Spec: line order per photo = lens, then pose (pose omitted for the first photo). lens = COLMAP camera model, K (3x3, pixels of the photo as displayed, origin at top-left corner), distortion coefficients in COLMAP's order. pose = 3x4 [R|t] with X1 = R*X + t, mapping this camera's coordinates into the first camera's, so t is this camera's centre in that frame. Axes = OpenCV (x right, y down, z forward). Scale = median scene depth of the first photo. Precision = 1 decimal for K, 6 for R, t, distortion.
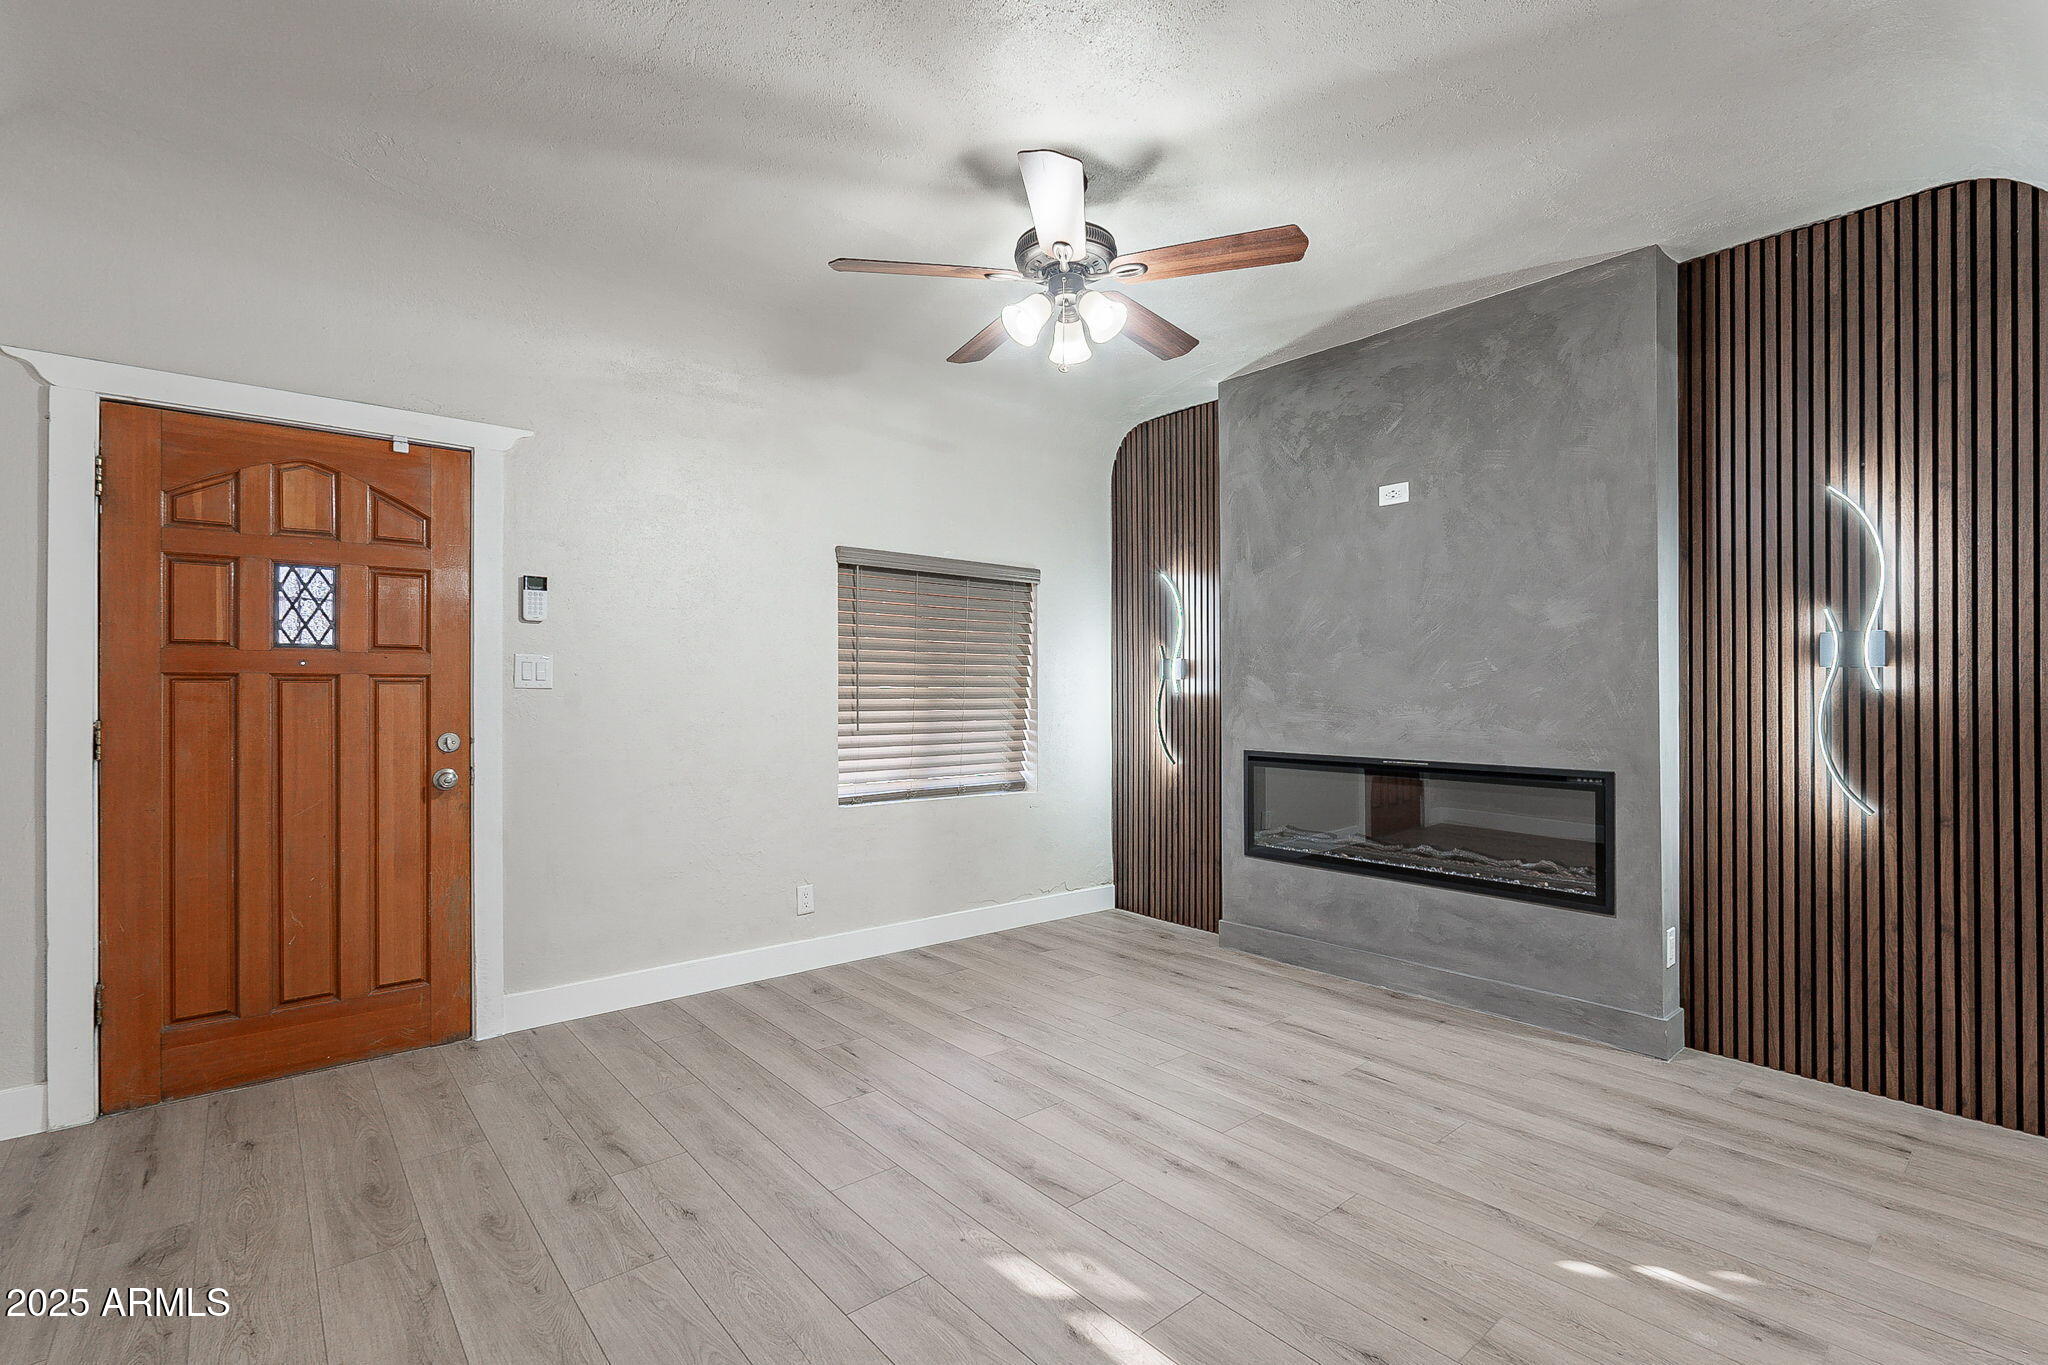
lens RADIAL K [[915.2, 0, 1024.7], [0, 915.2, 690.4], [0, 0, 1]] dist [-0.001201, 0.000028]
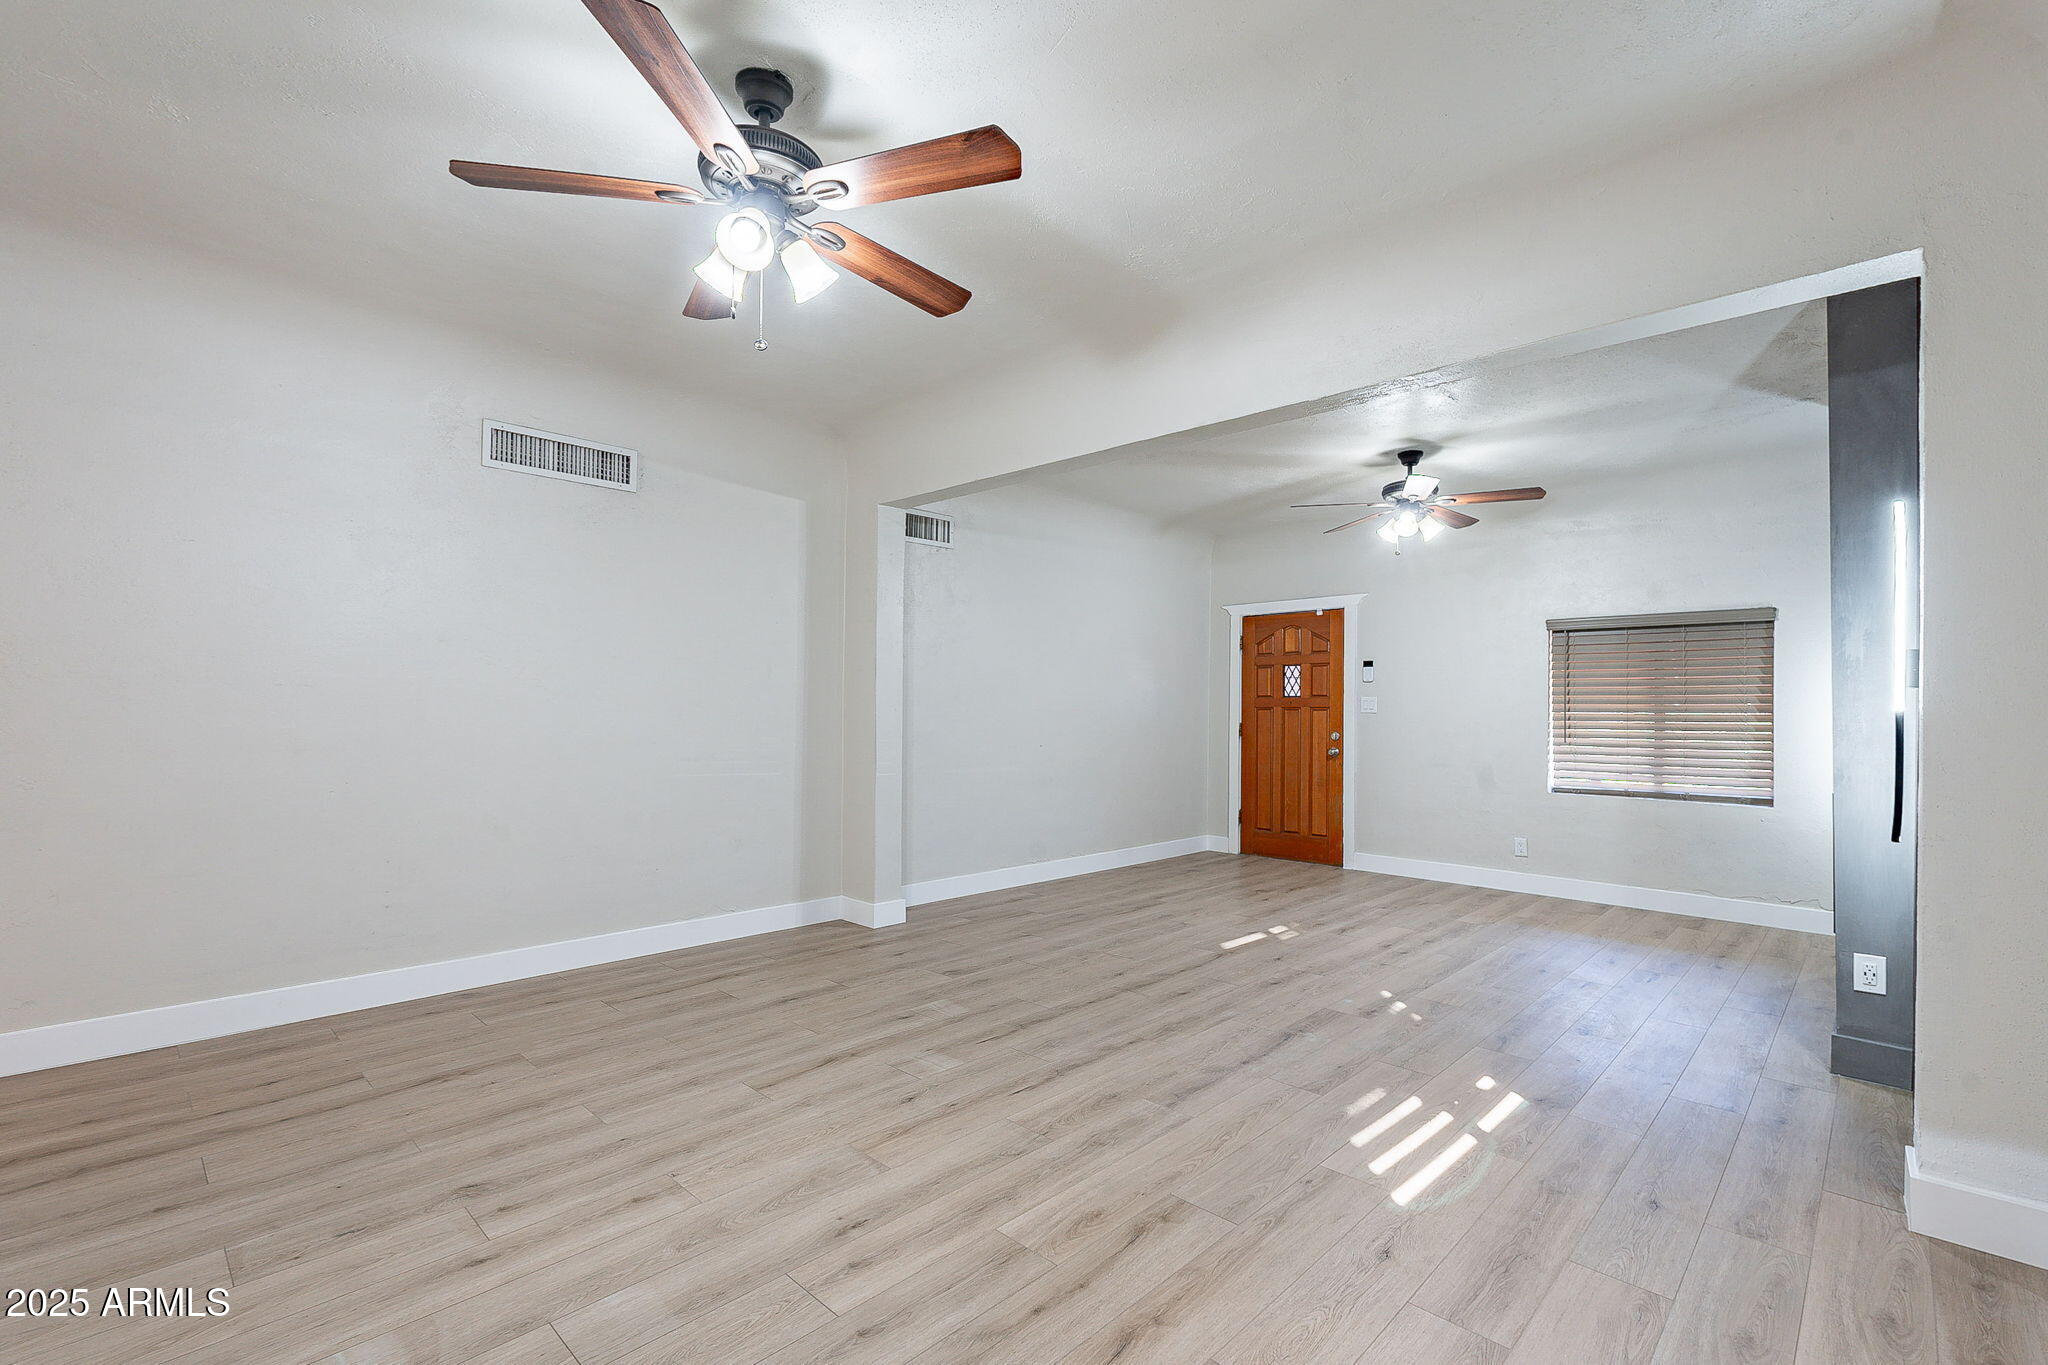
lens RADIAL K [[903.2, 0, 1033.1], [0, 903.2, 690.1], [0, 0, 1]] dist [-0.000683, -0.000145]
pose [[0.105089, -0.026596, -0.994107, 1.655153], [-0.007416, 0.999594, -0.027527, 0.009562], [0.994435, 0.010265, 0.104849, -0.001664]]
